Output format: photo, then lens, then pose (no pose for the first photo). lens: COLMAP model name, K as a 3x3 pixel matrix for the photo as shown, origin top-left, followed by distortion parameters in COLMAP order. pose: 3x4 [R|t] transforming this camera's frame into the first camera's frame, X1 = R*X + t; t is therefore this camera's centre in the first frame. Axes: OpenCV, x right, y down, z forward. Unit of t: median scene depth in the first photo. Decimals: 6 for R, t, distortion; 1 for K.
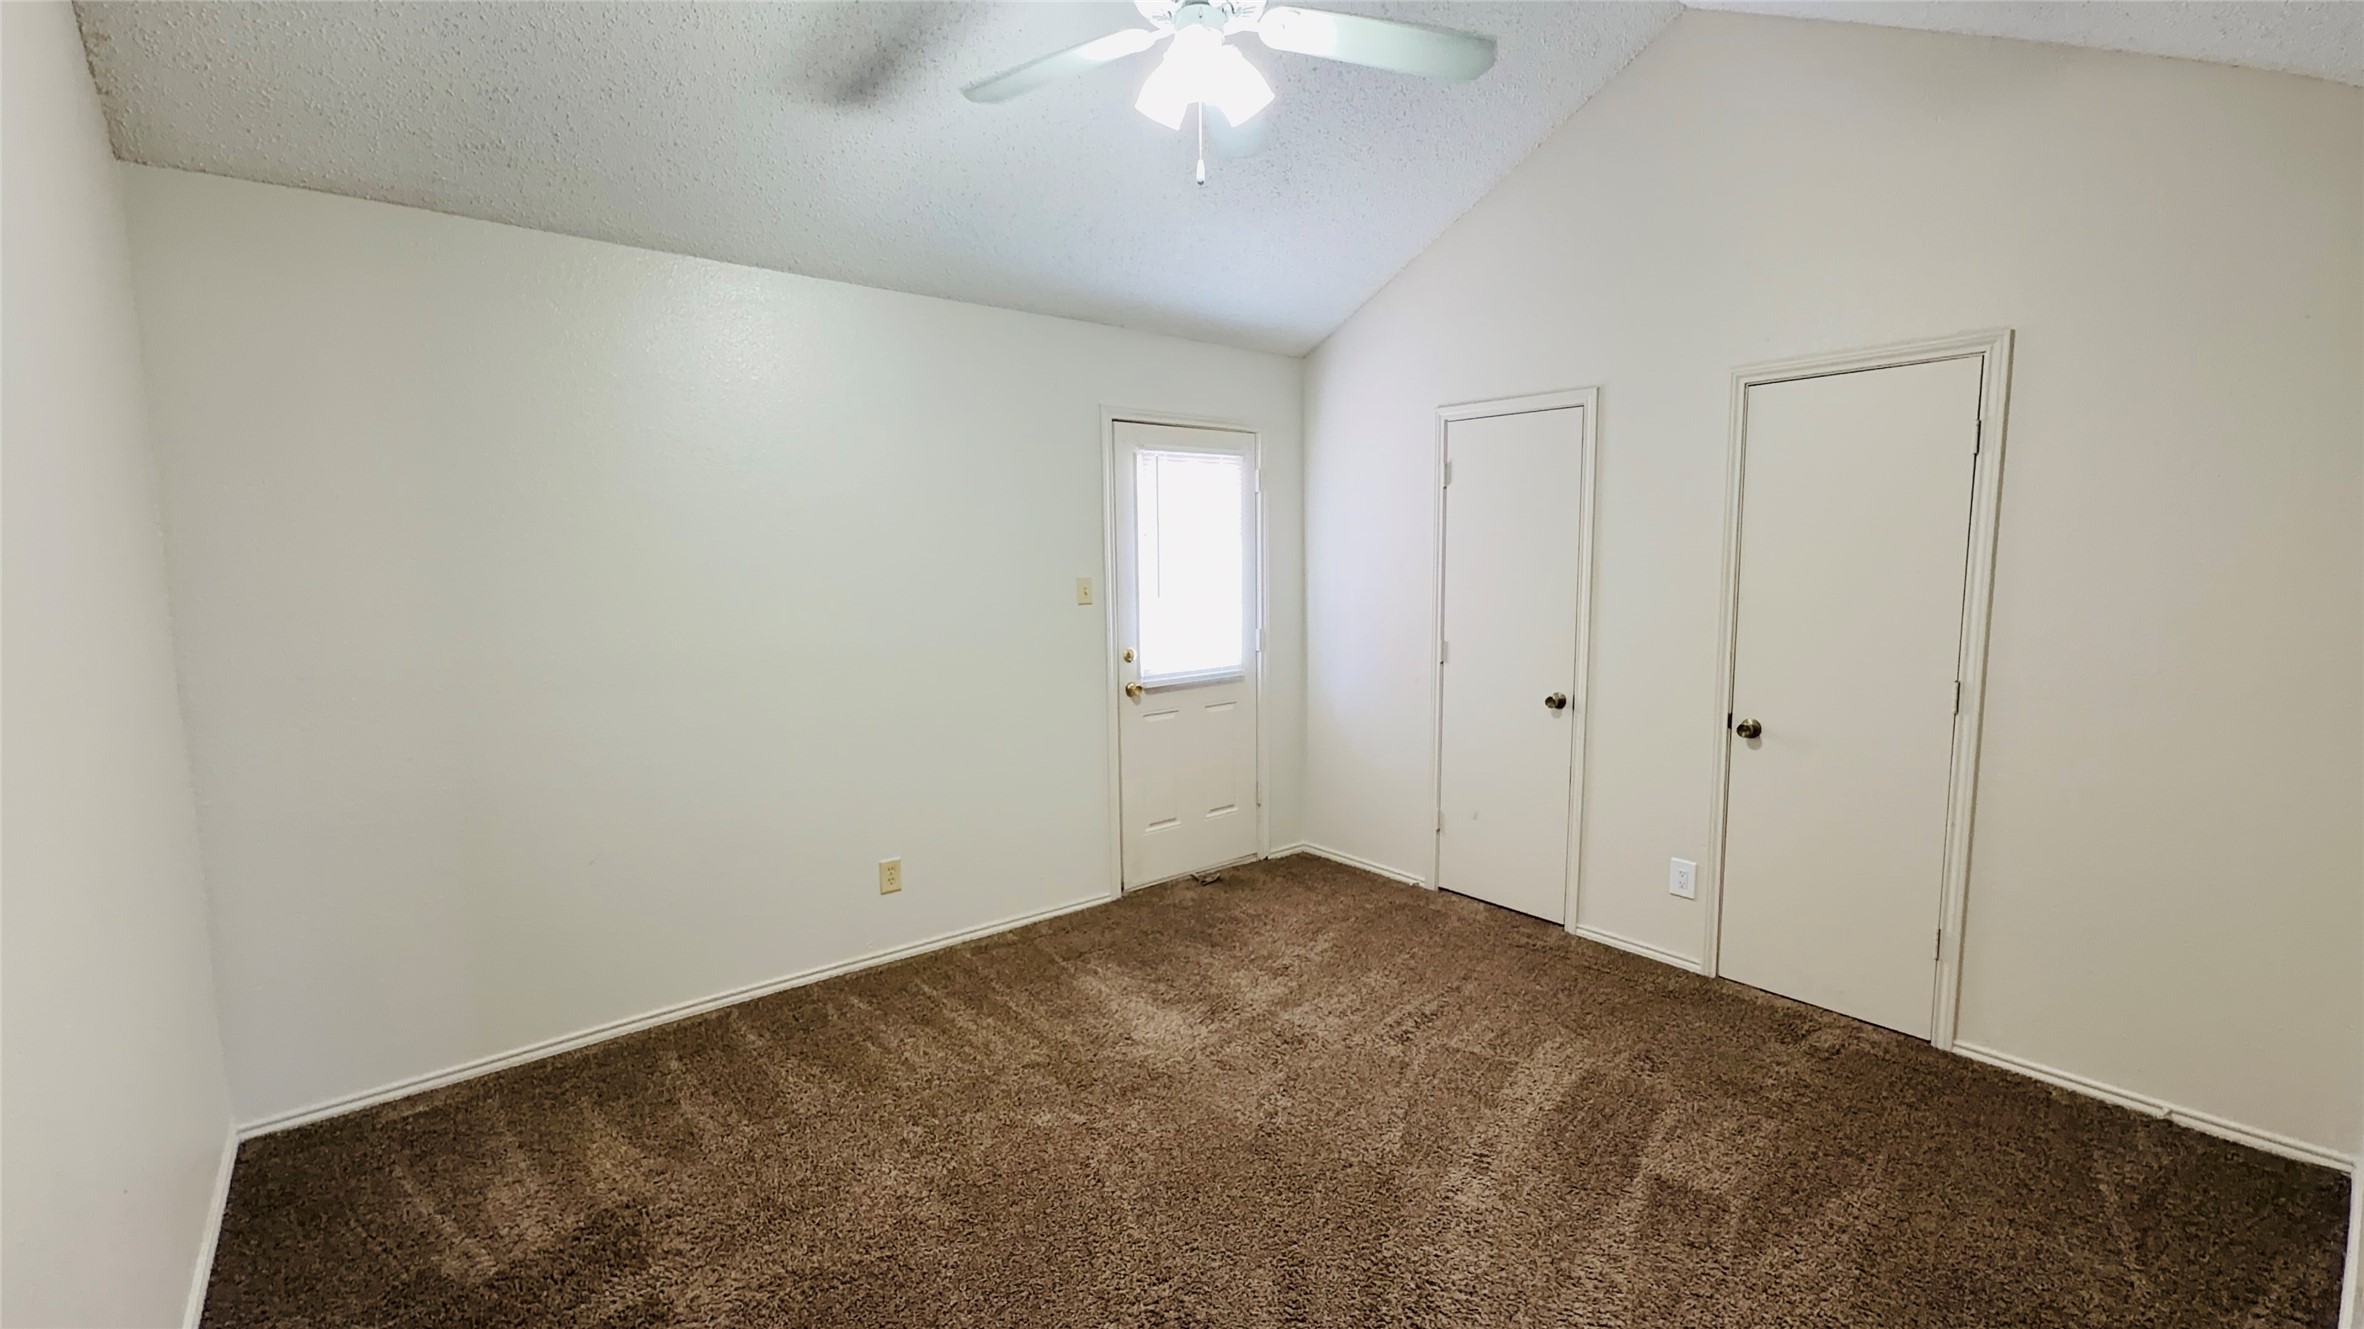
lens RADIAL K [[988.0, 0, 1171.3], [0, 988.0, 662.0], [0, 0, 1]] dist [-0.001135, 0.020712]
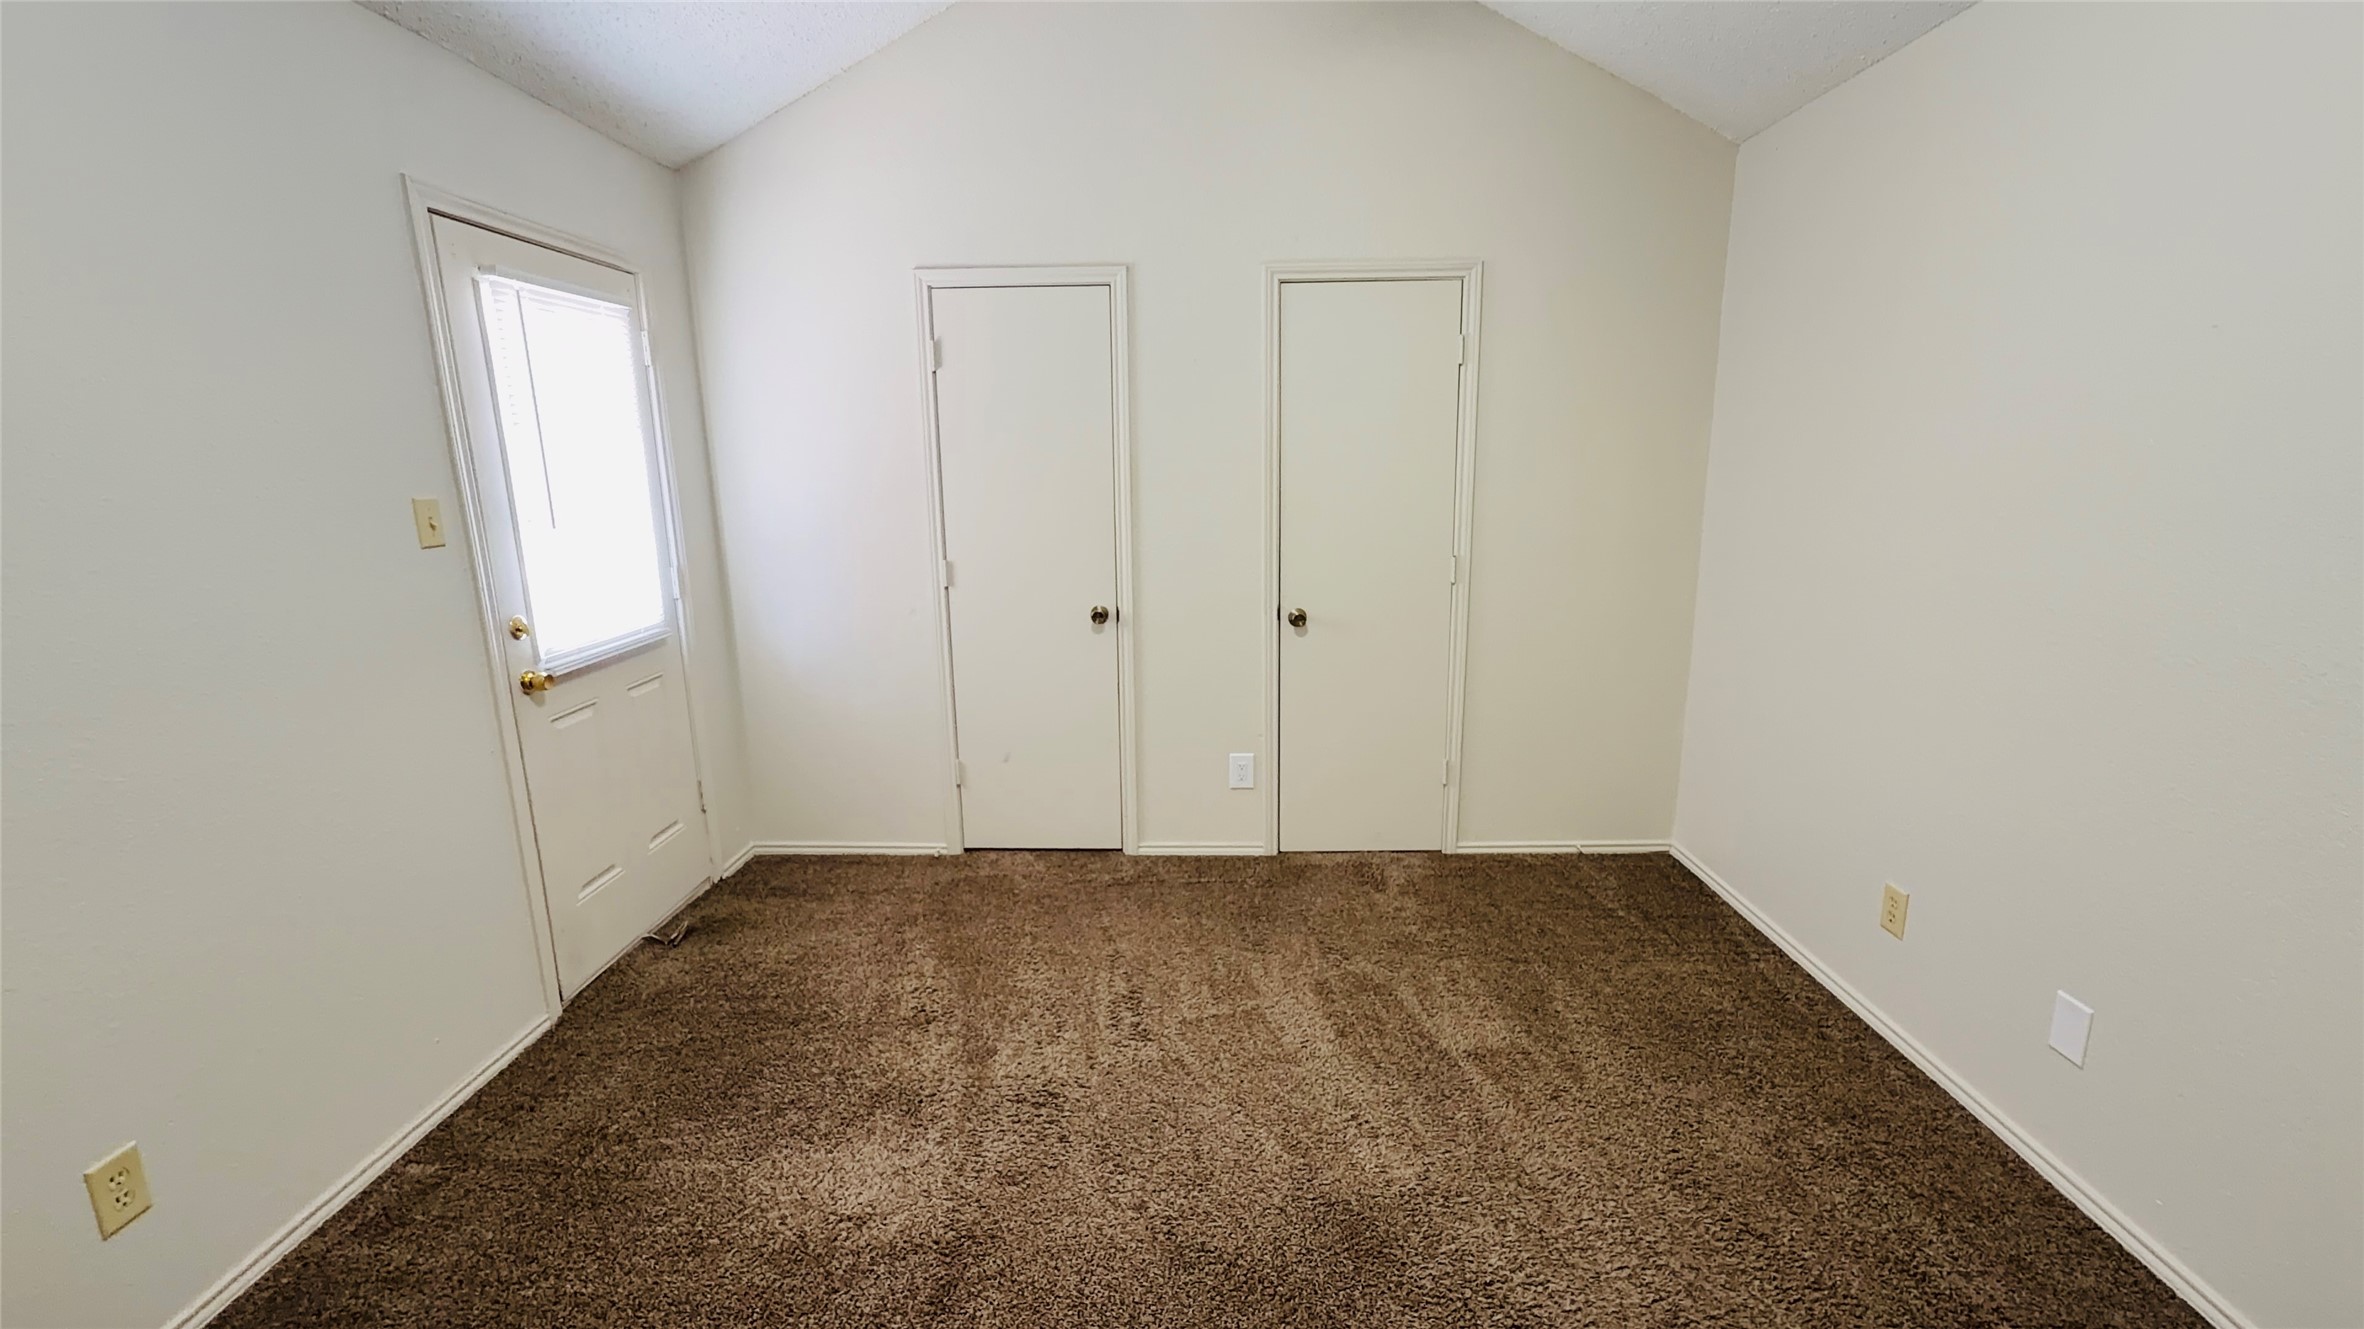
lens RADIAL K [[995.9, 0, 1182.0], [0, 995.9, 664.5], [0, 0, 1]] dist [-0.020914, 0.020770]
pose [[0.657951, -0.156732, 0.736570, -0.248201], [0.093051, 0.987527, 0.127013, -0.025895], [-0.747289, -0.015030, 0.664329, 0.329958]]
